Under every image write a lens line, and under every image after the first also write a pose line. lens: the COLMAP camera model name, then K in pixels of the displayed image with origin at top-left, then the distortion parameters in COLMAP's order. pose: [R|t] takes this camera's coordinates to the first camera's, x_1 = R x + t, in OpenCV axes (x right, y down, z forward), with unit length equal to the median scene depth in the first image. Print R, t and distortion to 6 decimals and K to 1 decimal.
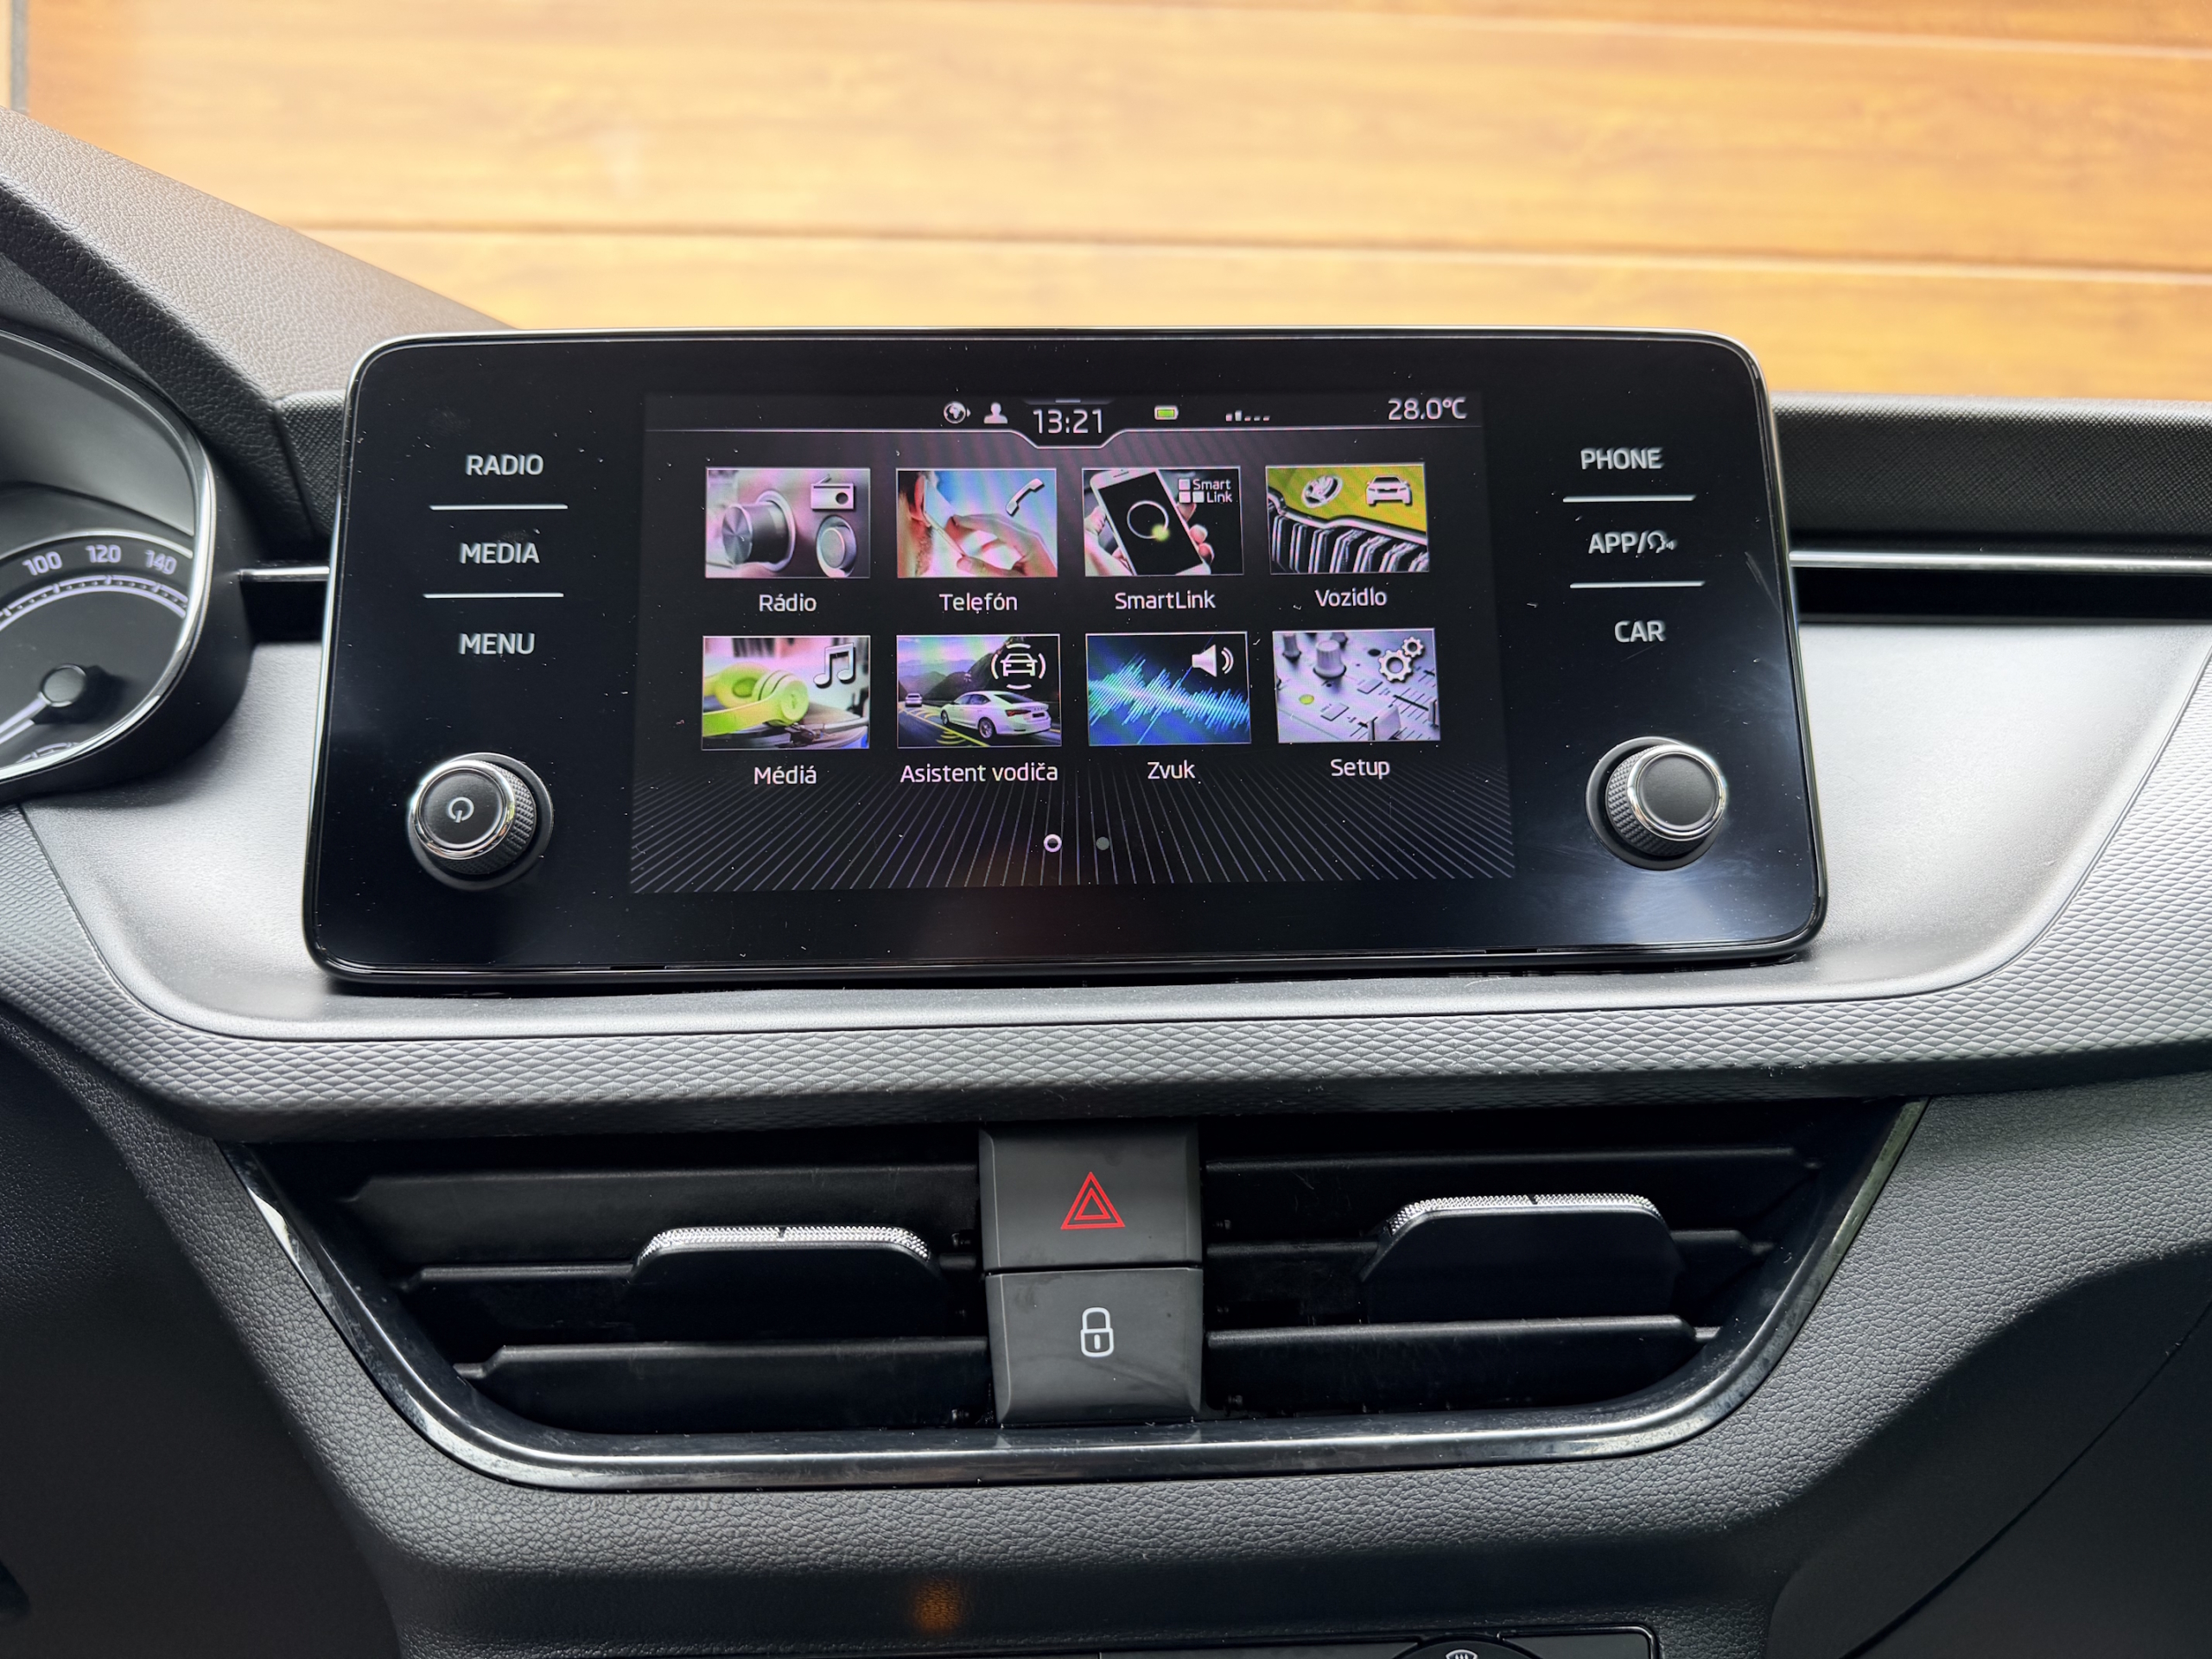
lens RADIAL K [[1593.6, 0, 1100.5], [0, 1593.6, 849.3], [0, 0, 1]] dist [0.023589, -0.038497]
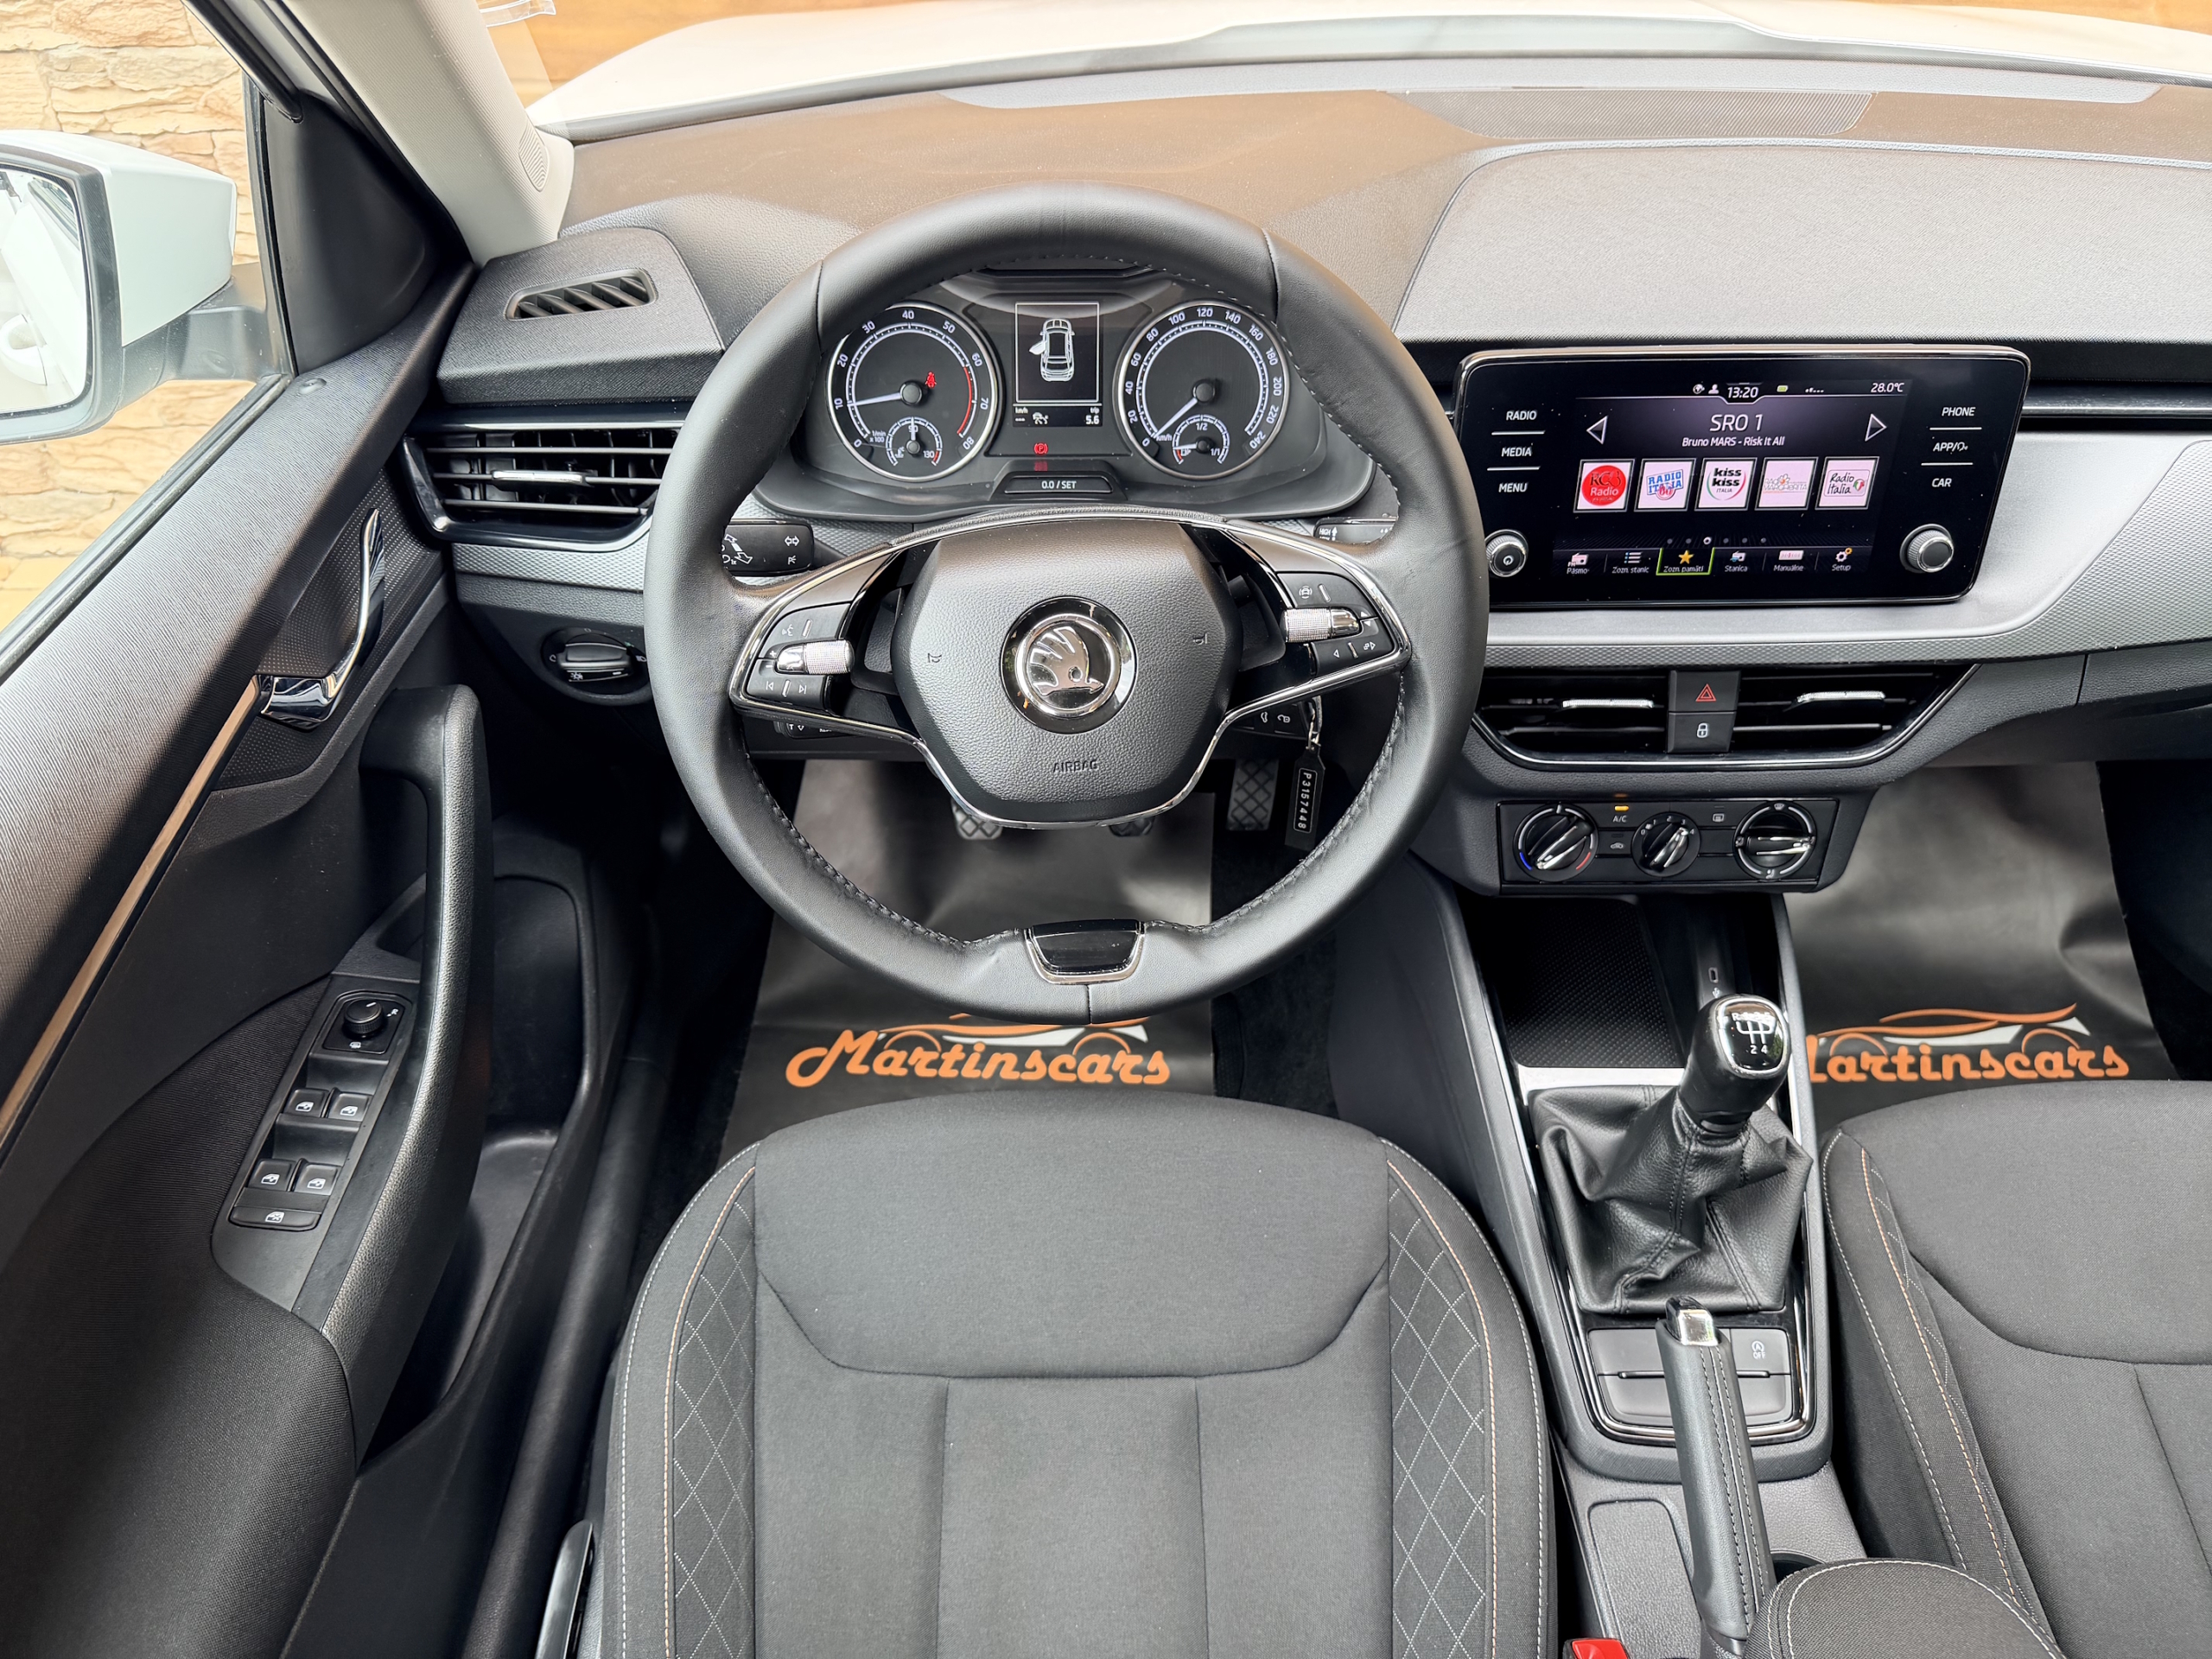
lens RADIAL K [[1593.6, 0, 1043.7], [0, 1593.6, 824.9], [0, 0, 1]] dist [0.023589, -0.038497]
pose [[0.999591, 0.023309, -0.016552, -1.199660], [-0.007913, 0.781954, 0.623285, -1.465243], [0.027470, -0.622900, 0.781819, -1.605462]]
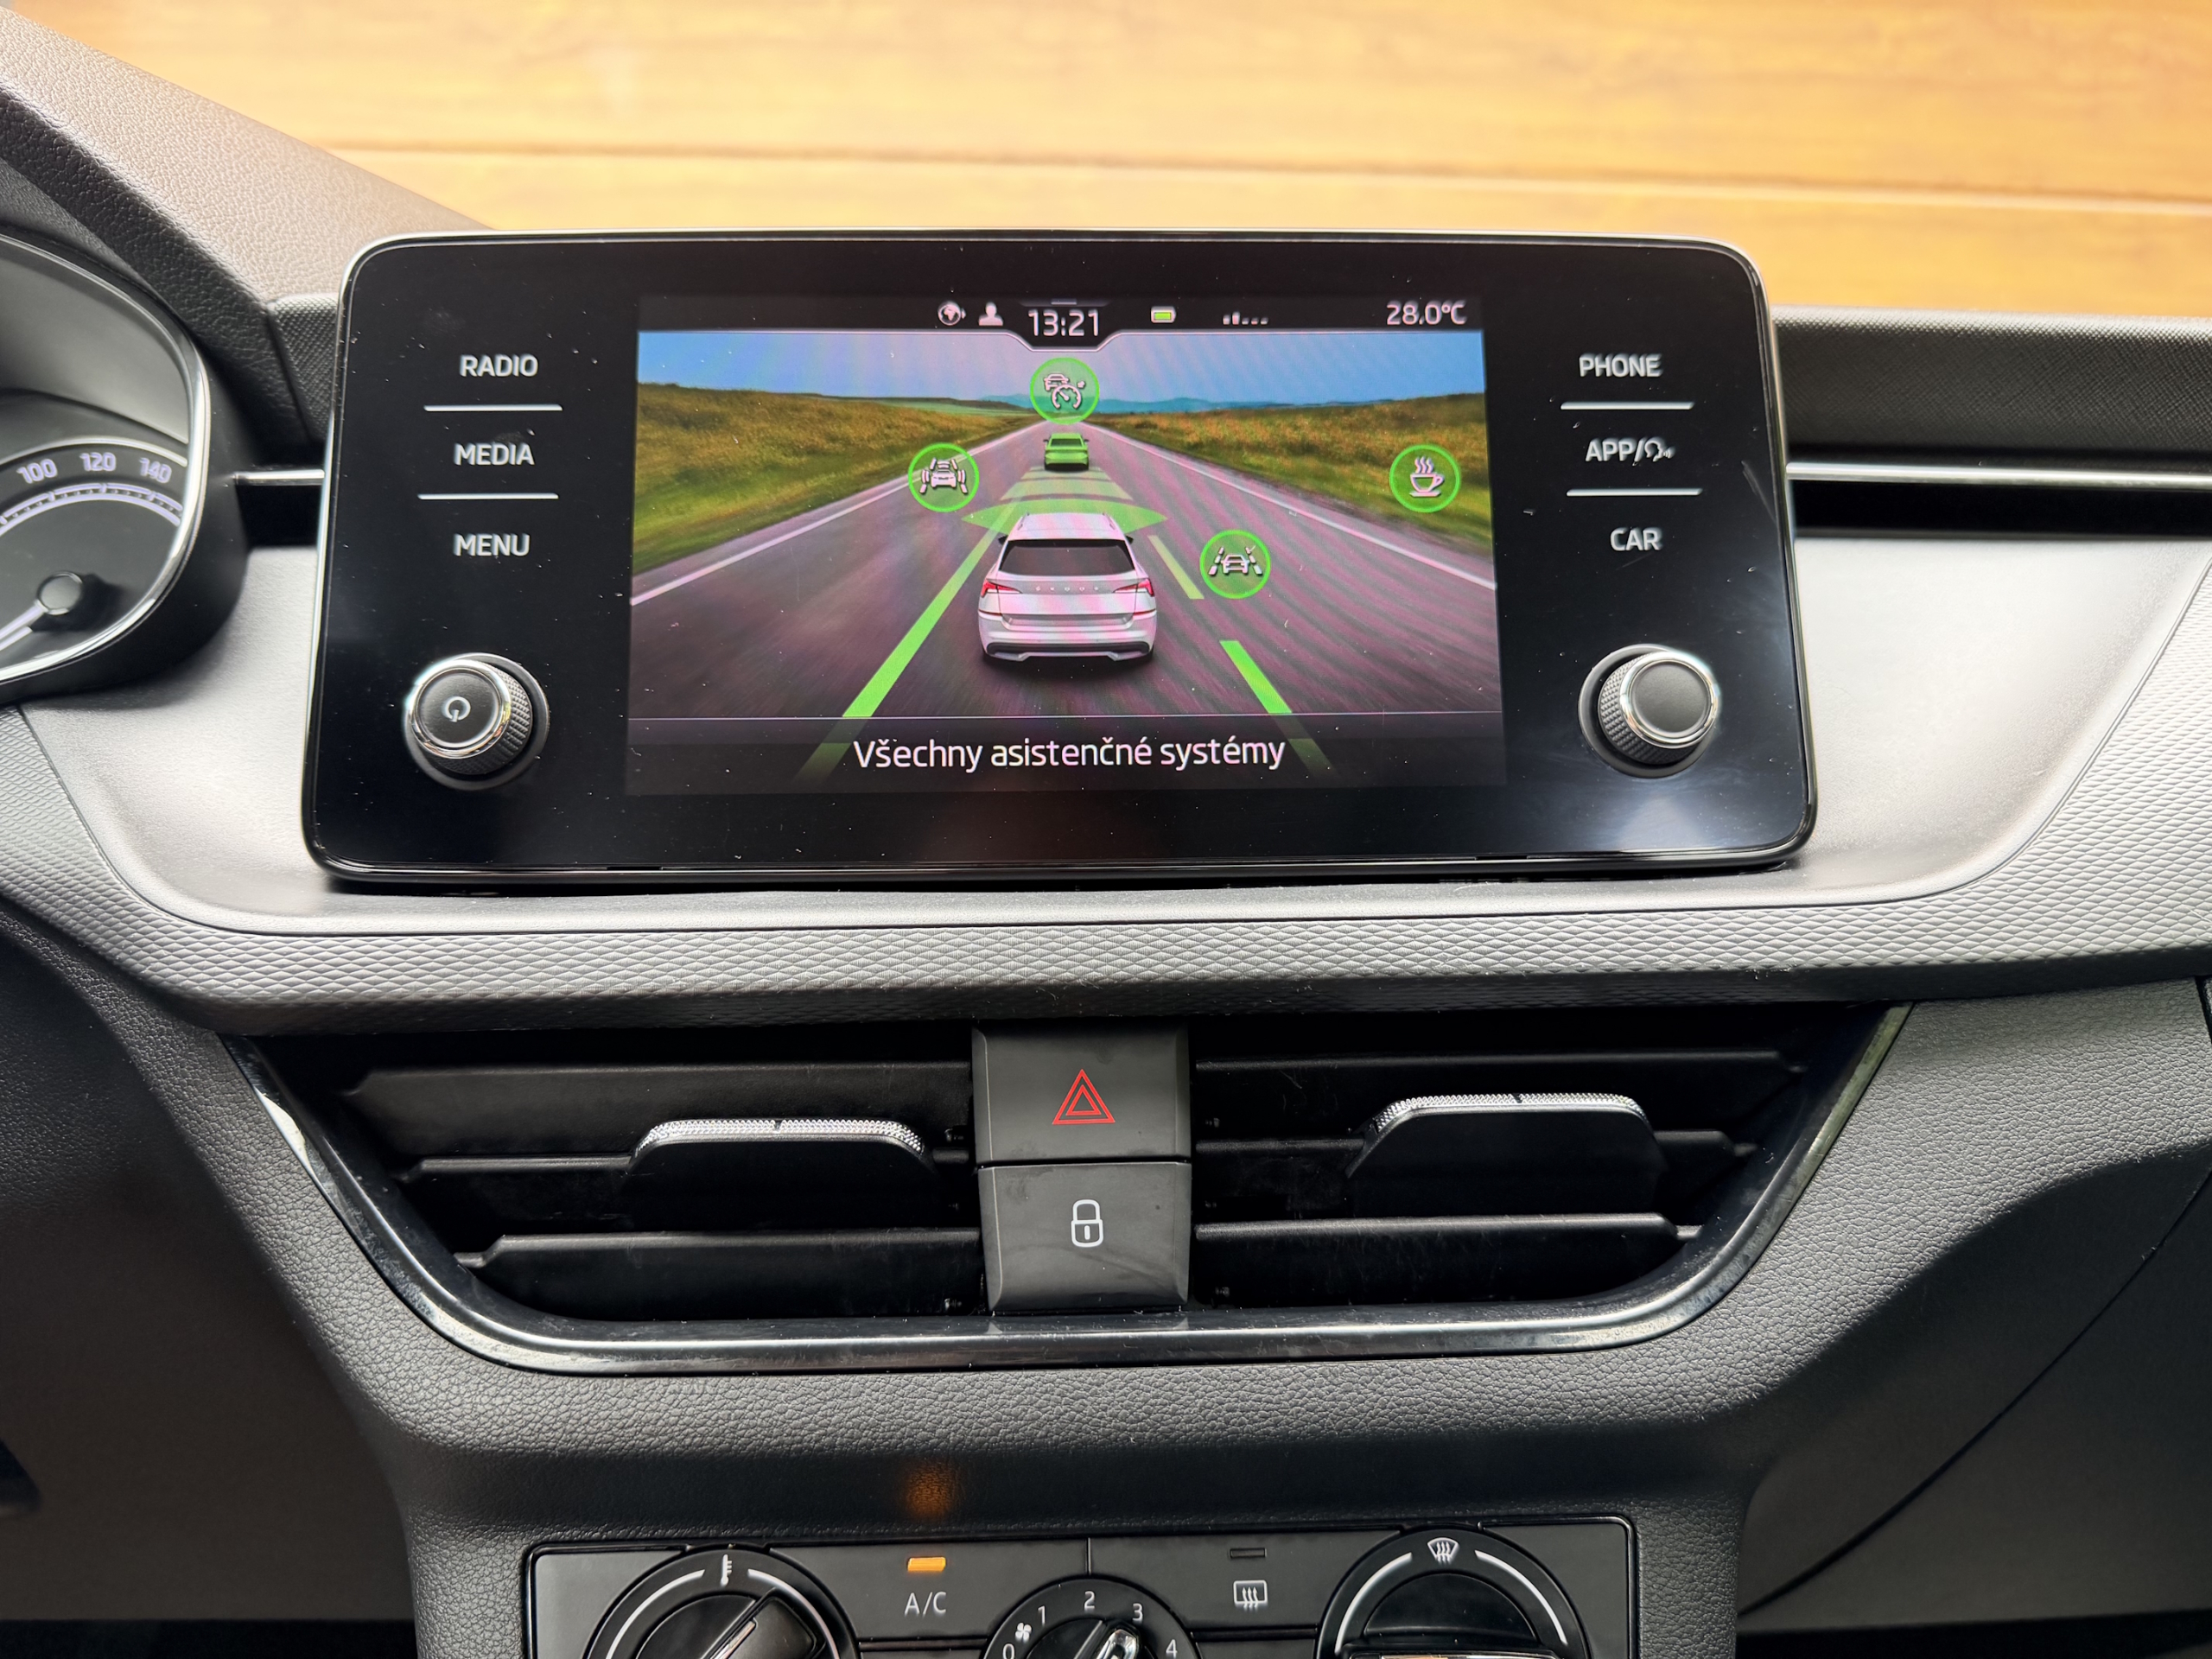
lens RADIAL K [[1593.6, 0, 1096.4], [0, 1593.6, 839.6], [0, 0, 1]] dist [0.023589, -0.038497]
pose [[0.999982, 0.005666, -0.001914, 0.003928], [-0.005598, 0.999402, 0.034116, 0.020723], [0.002106, -0.034105, 0.999416, -0.005897]]
